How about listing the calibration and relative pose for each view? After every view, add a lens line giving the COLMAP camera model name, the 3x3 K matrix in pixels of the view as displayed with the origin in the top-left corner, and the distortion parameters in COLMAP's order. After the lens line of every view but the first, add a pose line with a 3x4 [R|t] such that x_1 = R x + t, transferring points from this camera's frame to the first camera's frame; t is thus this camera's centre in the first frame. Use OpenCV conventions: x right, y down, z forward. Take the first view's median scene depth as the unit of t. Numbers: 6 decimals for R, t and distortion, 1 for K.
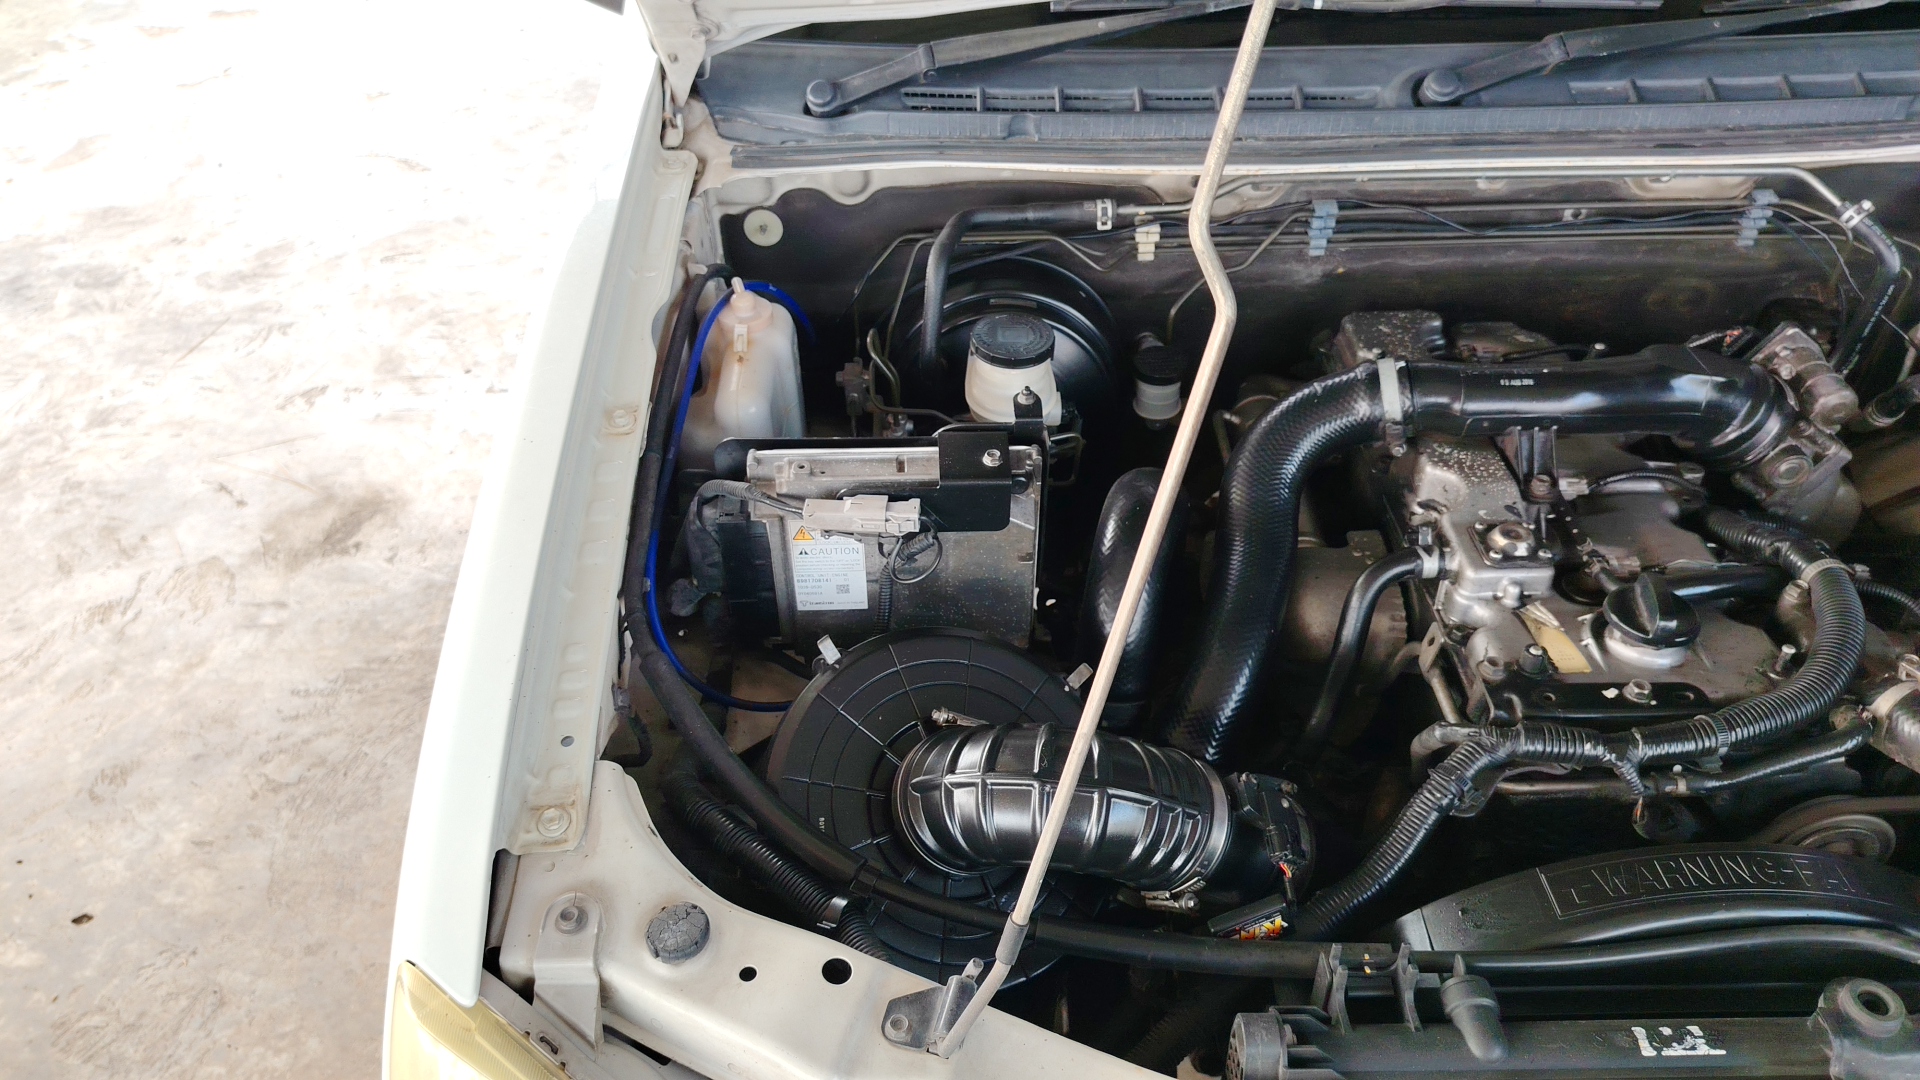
lens RADIAL K [[1367.0, 0, 941.4], [0, 1367.0, 576.0], [0, 0, 1]] dist [0.041436, -0.049384]
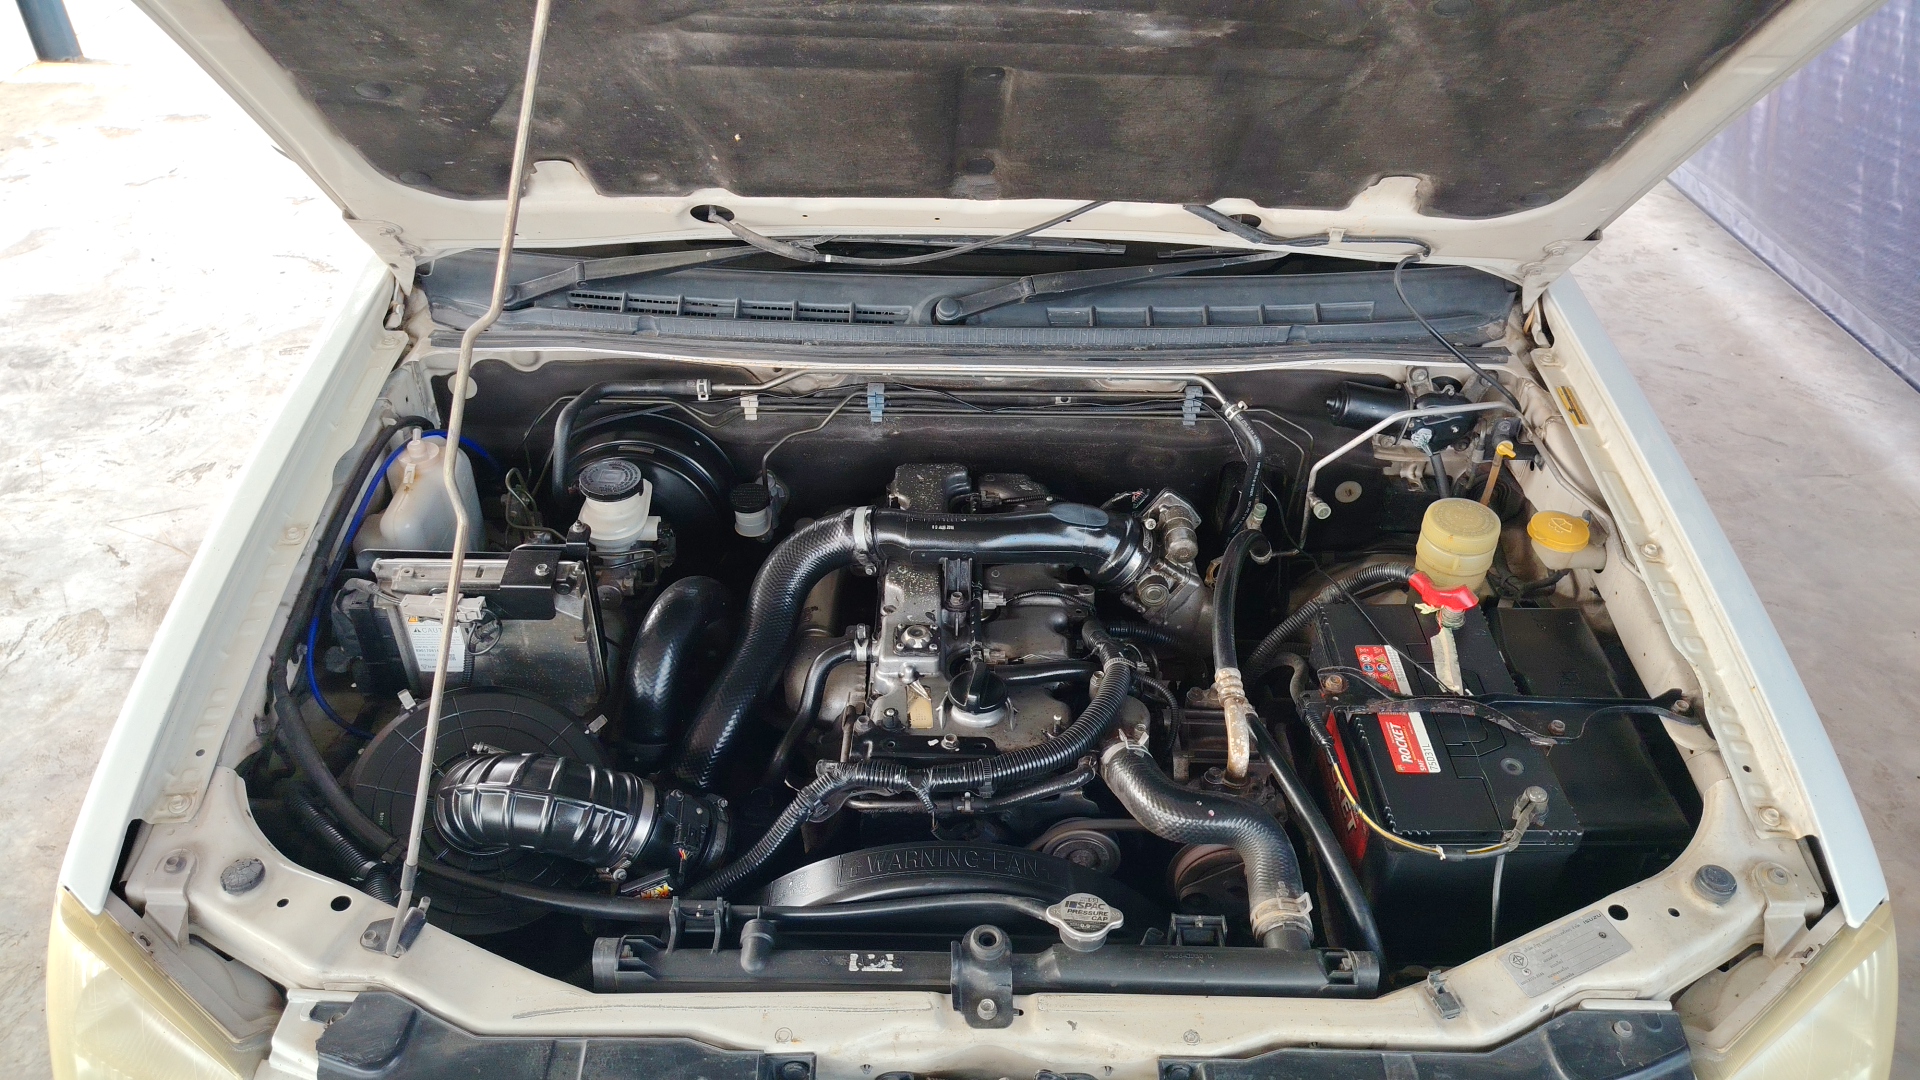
lens RADIAL K [[1367.0, 0, 933.5], [0, 1367.0, 542.7], [0, 0, 1]] dist [0.041436, -0.049384]
pose [[0.999365, 0.034185, 0.010078, 0.344763], [-0.033380, 0.996884, -0.071464, -0.019614], [-0.012490, 0.071082, 0.997392, -0.367269]]
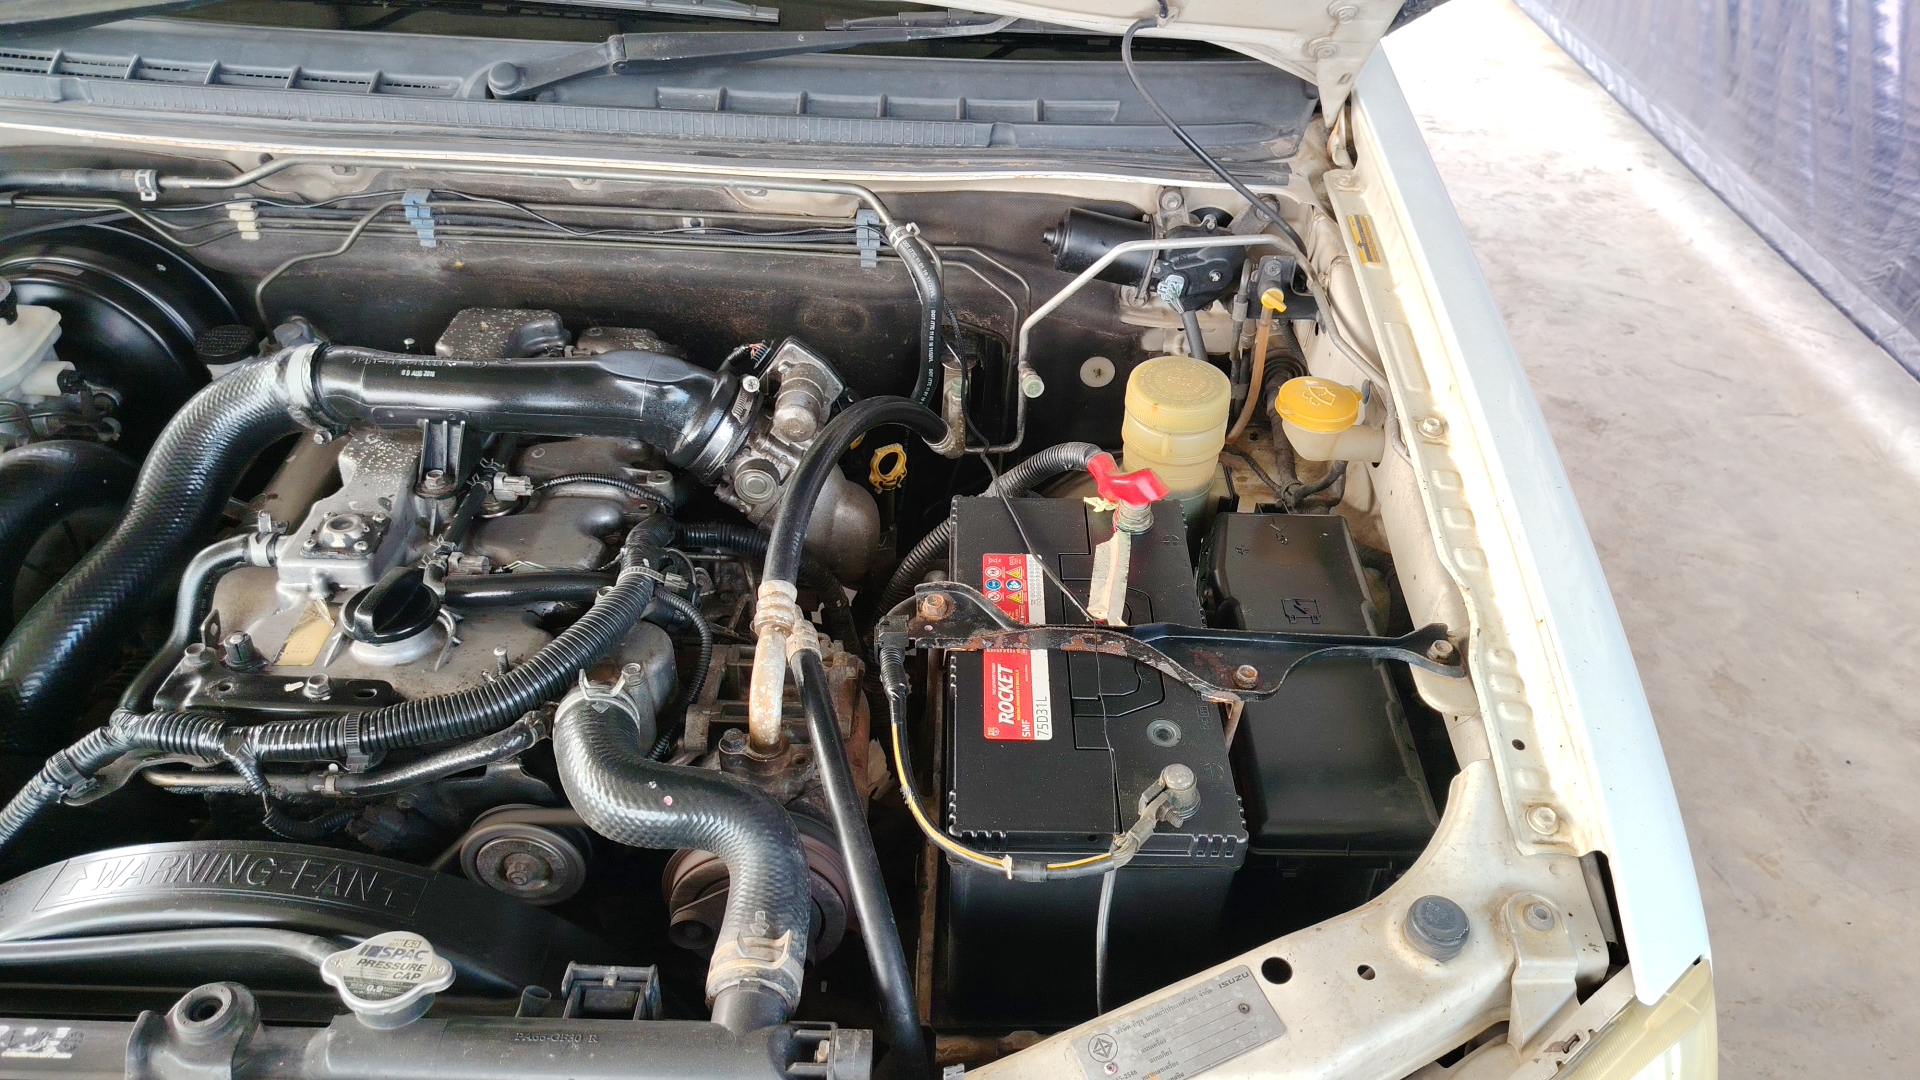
lens RADIAL K [[1367.0, 0, 969.7], [0, 1367.0, 566.2], [0, 0, 1]] dist [0.041436, -0.049384]
pose [[0.997820, 0.054708, 0.036912, 0.681274], [-0.053506, 0.998028, -0.032808, 0.005387], [-0.038634, 0.030761, 0.998780, 0.015896]]
